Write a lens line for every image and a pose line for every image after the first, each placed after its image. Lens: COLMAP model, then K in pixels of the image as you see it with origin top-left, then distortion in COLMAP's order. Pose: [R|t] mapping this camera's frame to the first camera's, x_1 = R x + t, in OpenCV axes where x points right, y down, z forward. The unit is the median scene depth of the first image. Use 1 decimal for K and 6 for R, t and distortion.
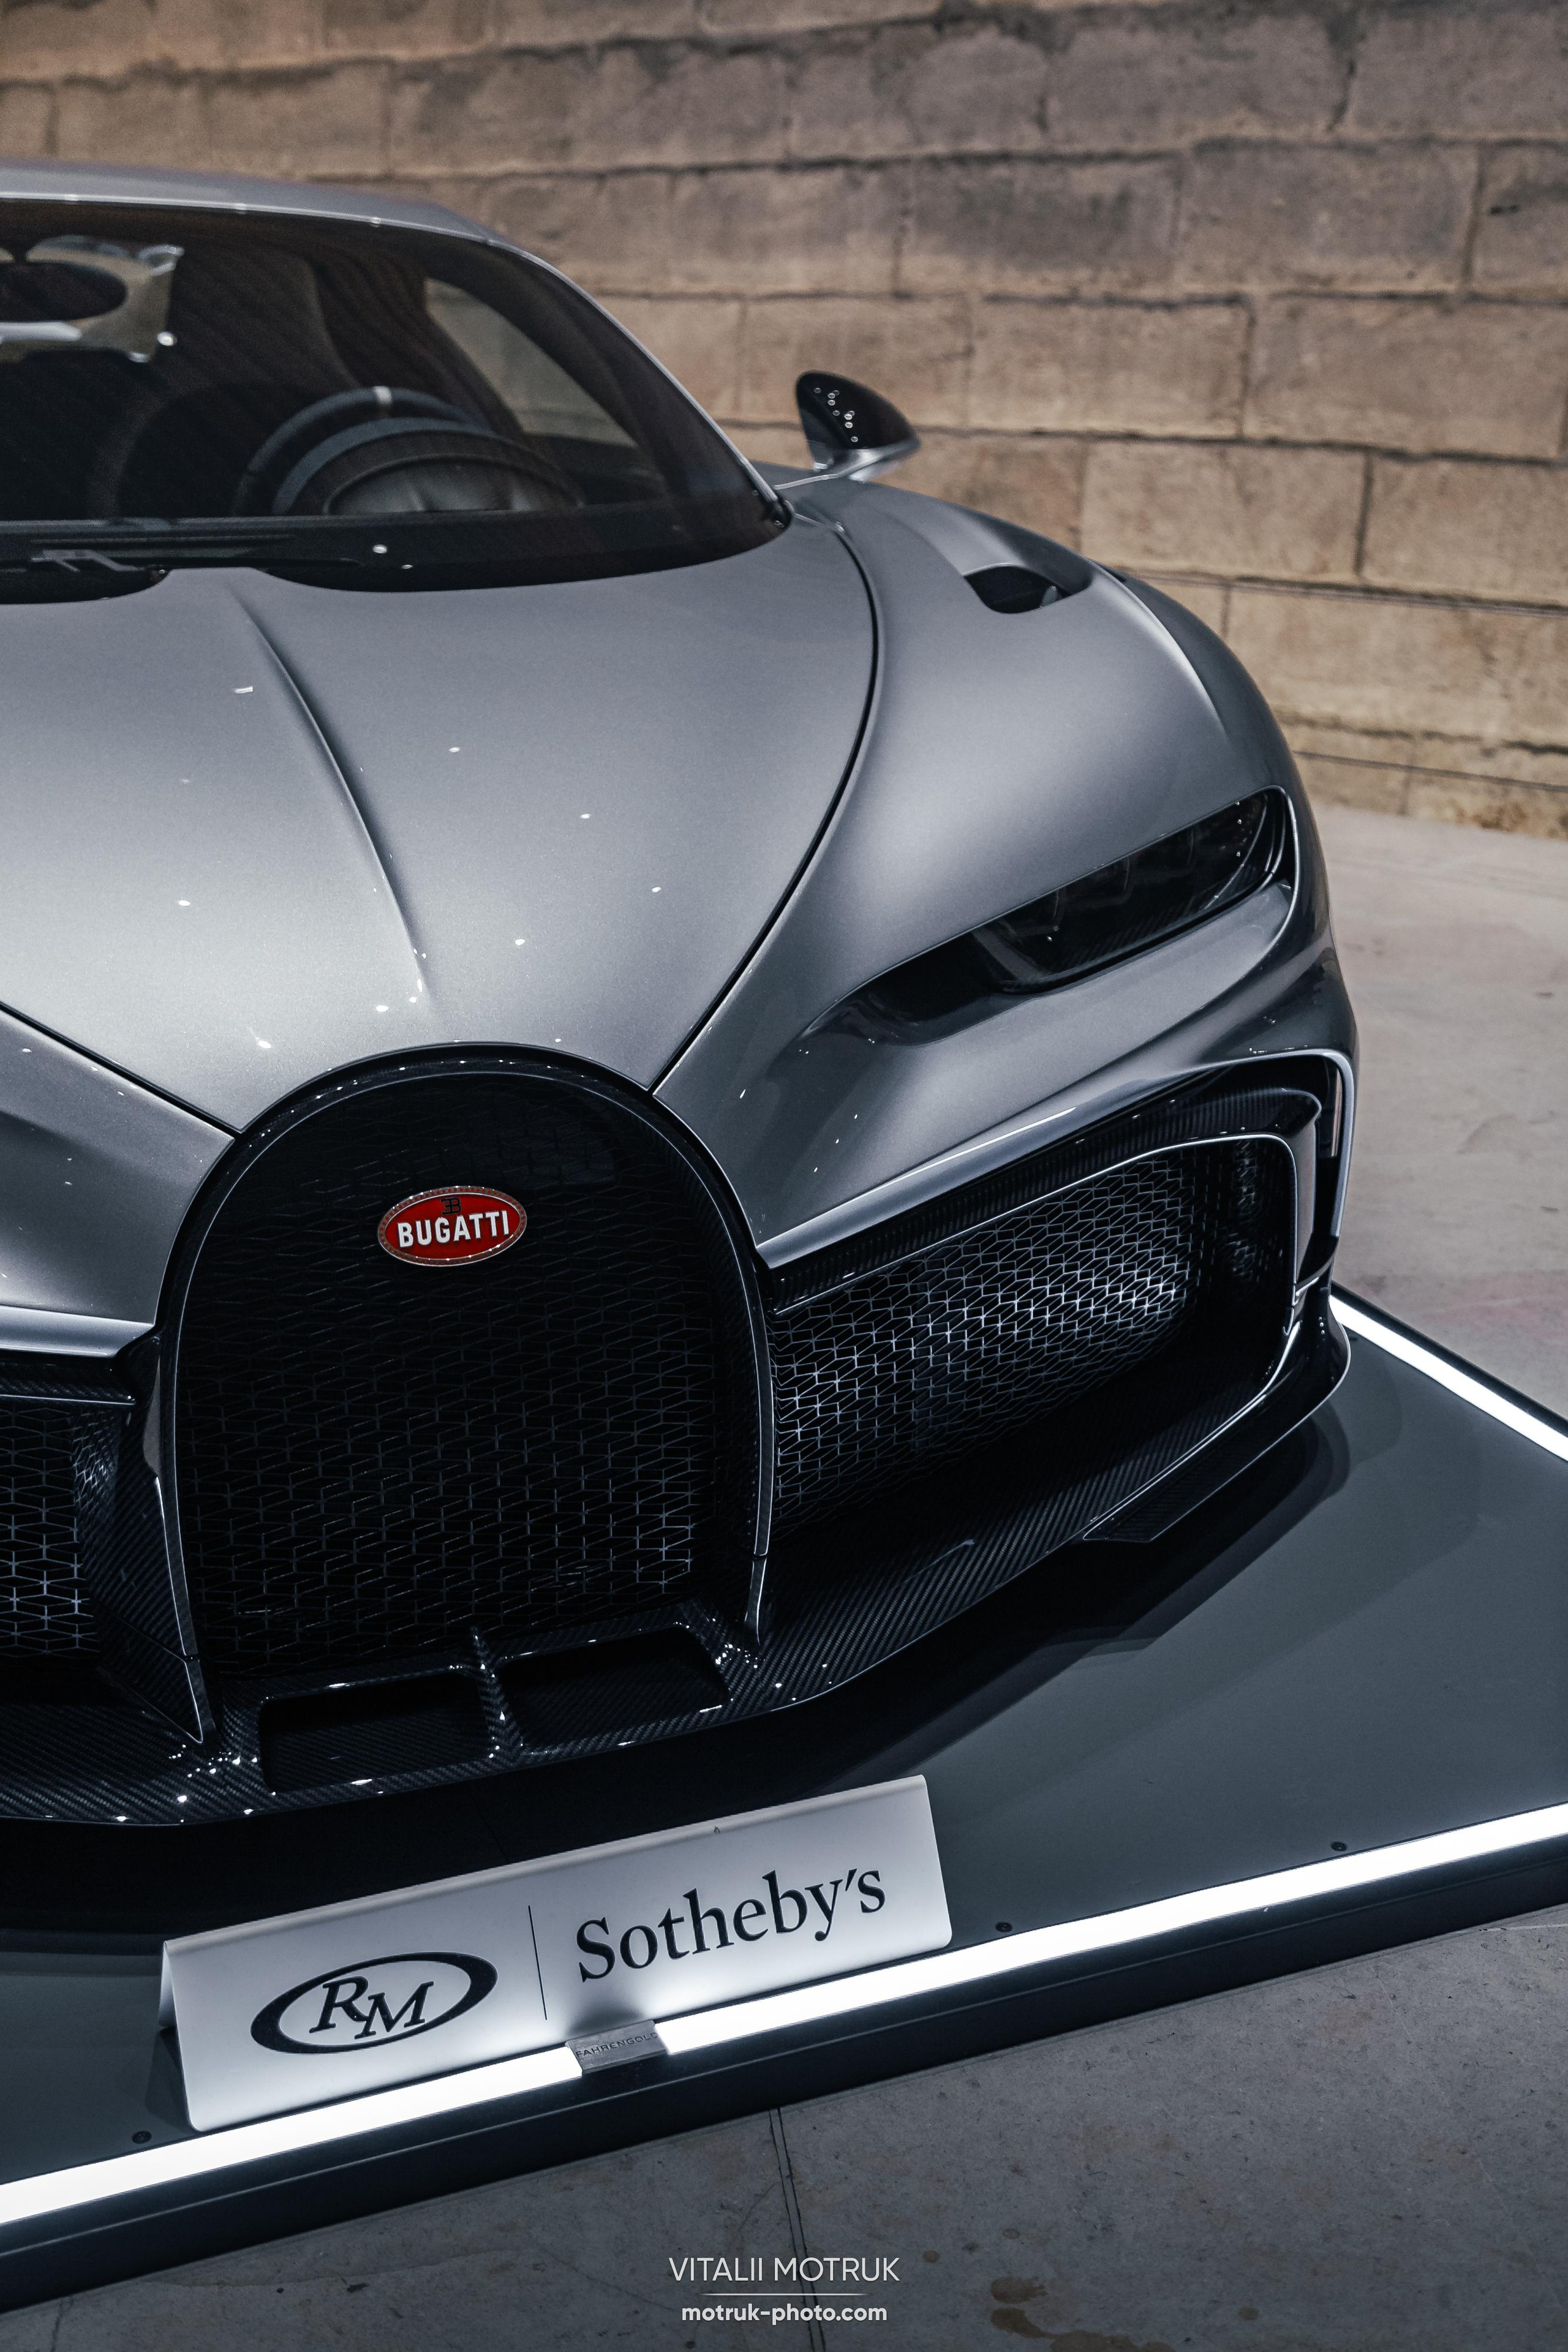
lens RADIAL K [[2915.9, 0, 782.3], [0, 2915.9, 1221.2], [0, 0, 1]] dist [0.049097, 0.003666]
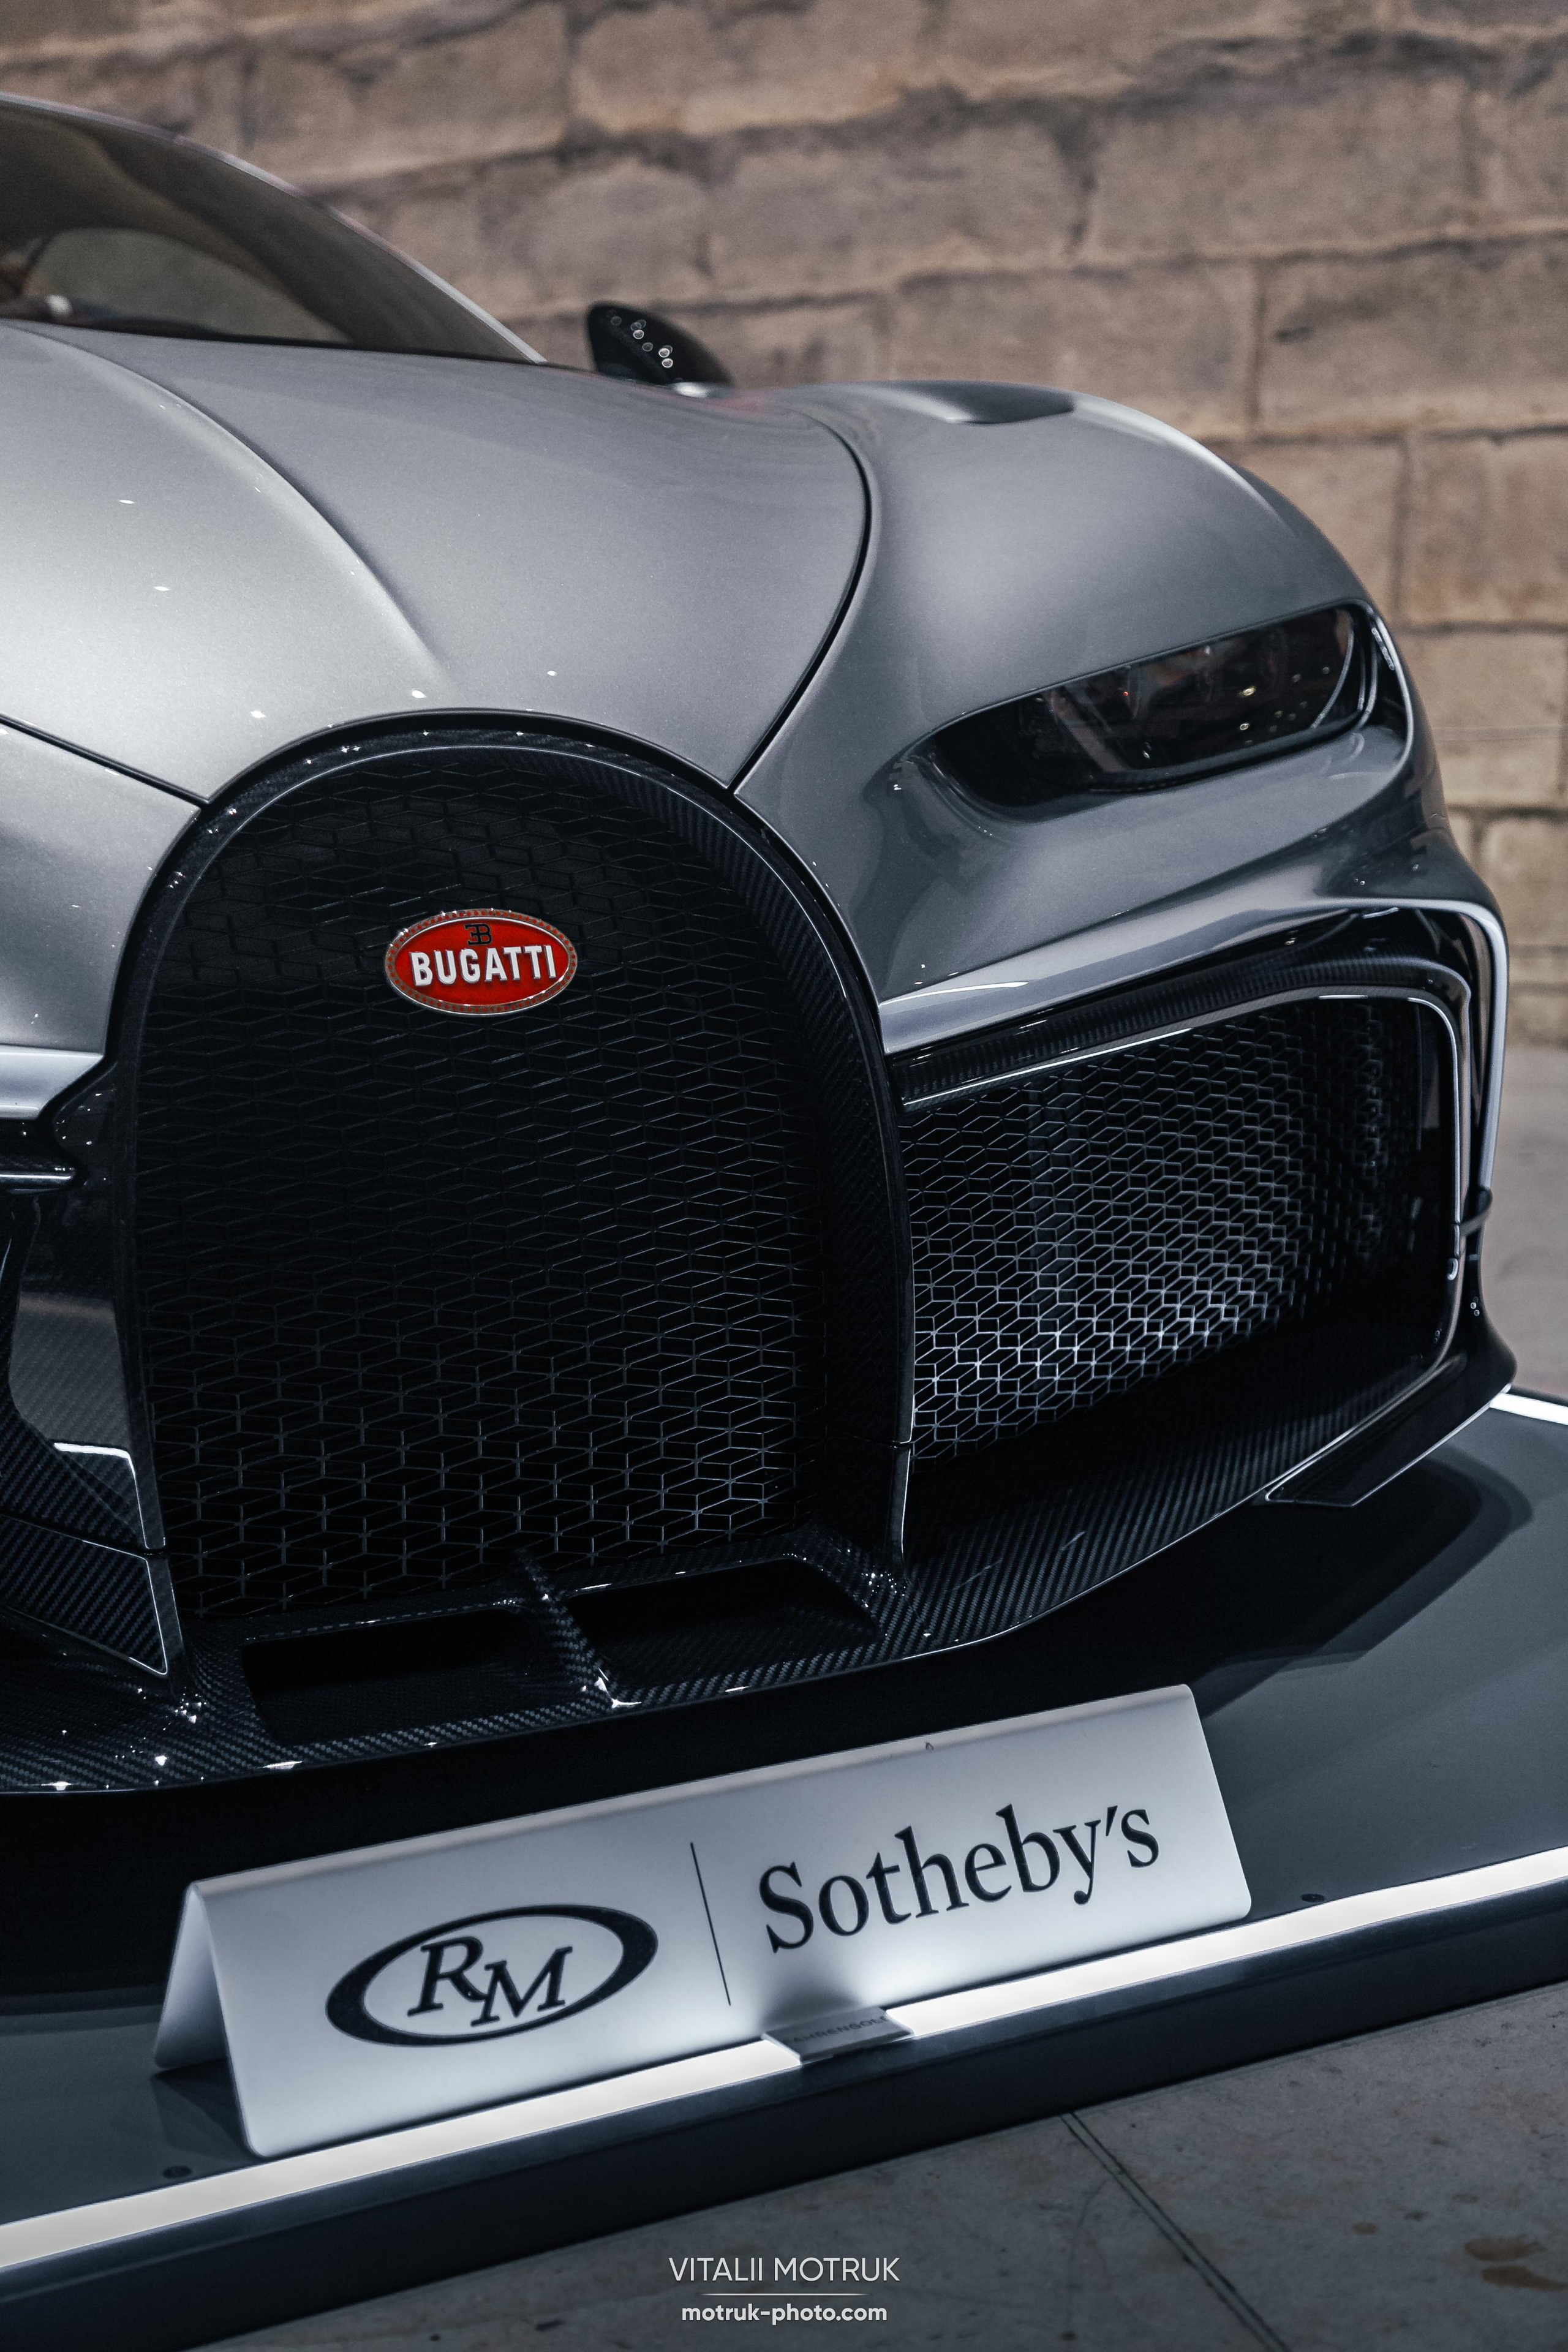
lens RADIAL K [[3859.0, 0, 815.6], [0, 3859.0, 1171.3], [0, 0, 1]] dist [0.127177, -0.114683]
pose [[0.987370, -0.043018, 0.152479, -0.183082], [0.072258, 0.978777, -0.191767, 0.246516], [-0.140994, 0.200362, 0.969523, 0.072880]]
